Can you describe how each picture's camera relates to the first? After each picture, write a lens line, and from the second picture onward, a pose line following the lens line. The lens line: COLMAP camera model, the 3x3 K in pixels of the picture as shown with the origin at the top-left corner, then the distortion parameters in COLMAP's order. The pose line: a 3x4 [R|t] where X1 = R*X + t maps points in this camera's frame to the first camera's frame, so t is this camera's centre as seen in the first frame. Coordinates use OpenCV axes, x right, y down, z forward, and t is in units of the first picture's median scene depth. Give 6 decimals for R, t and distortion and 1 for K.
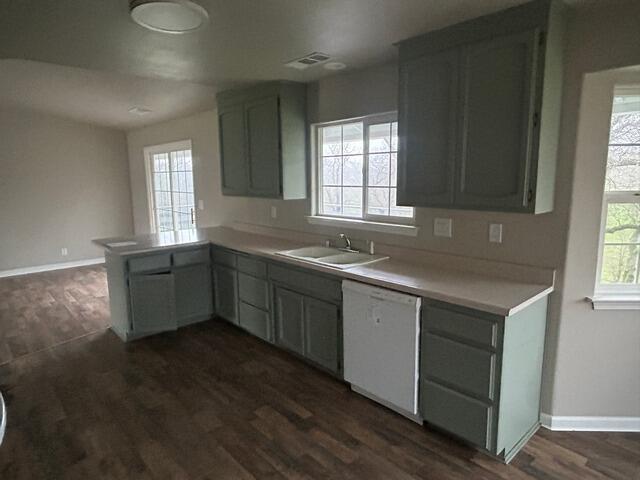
lens RADIAL K [[401.5, 0, 312.4], [0, 401.5, 238.4], [0, 0, 1]] dist [0.004602, -0.006431]
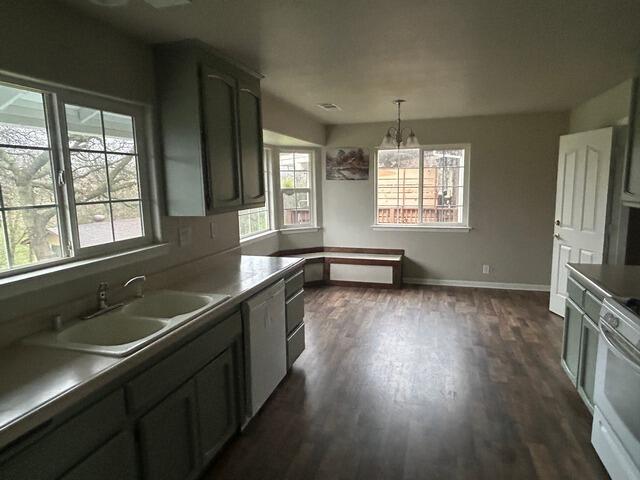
lens RADIAL K [[401.5, 0, 319.8], [0, 401.5, 237.8], [0, 0, 1]] dist [0.004602, -0.006431]
pose [[-0.522224, -0.093678, 0.847648, -0.718628], [0.165640, 0.963878, 0.208572, -0.183019], [-0.836568, 0.249326, -0.487843, 1.250300]]
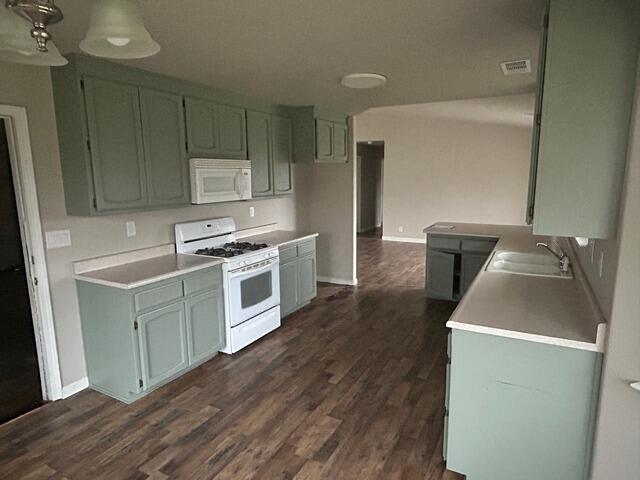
lens RADIAL K [[401.5, 0, 321.8], [0, 401.5, 240.8], [0, 0, 1]] dist [0.004602, -0.006431]
pose [[0.339546, 0.168917, -0.925298, 0.896051], [-0.149891, 0.980888, 0.124061, -0.065645], [0.928570, 0.096569, 0.358375, 0.231421]]
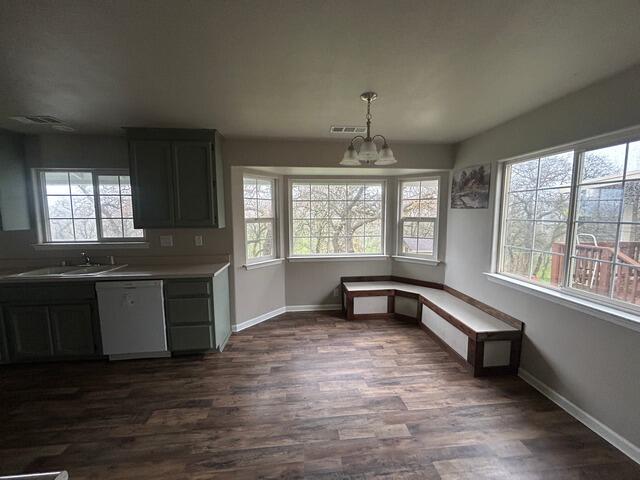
lens RADIAL K [[259.0, 0, 322.5], [0, 259.0, 238.6], [0, 0, 1]] dist [0.000589, 0.000449]
pose [[0.588257, -0.064364, 0.806108, -0.176284], [0.124963, 0.992089, -0.011978, 0.060975], [-0.798960, 0.107780, 0.591647, -0.182487]]
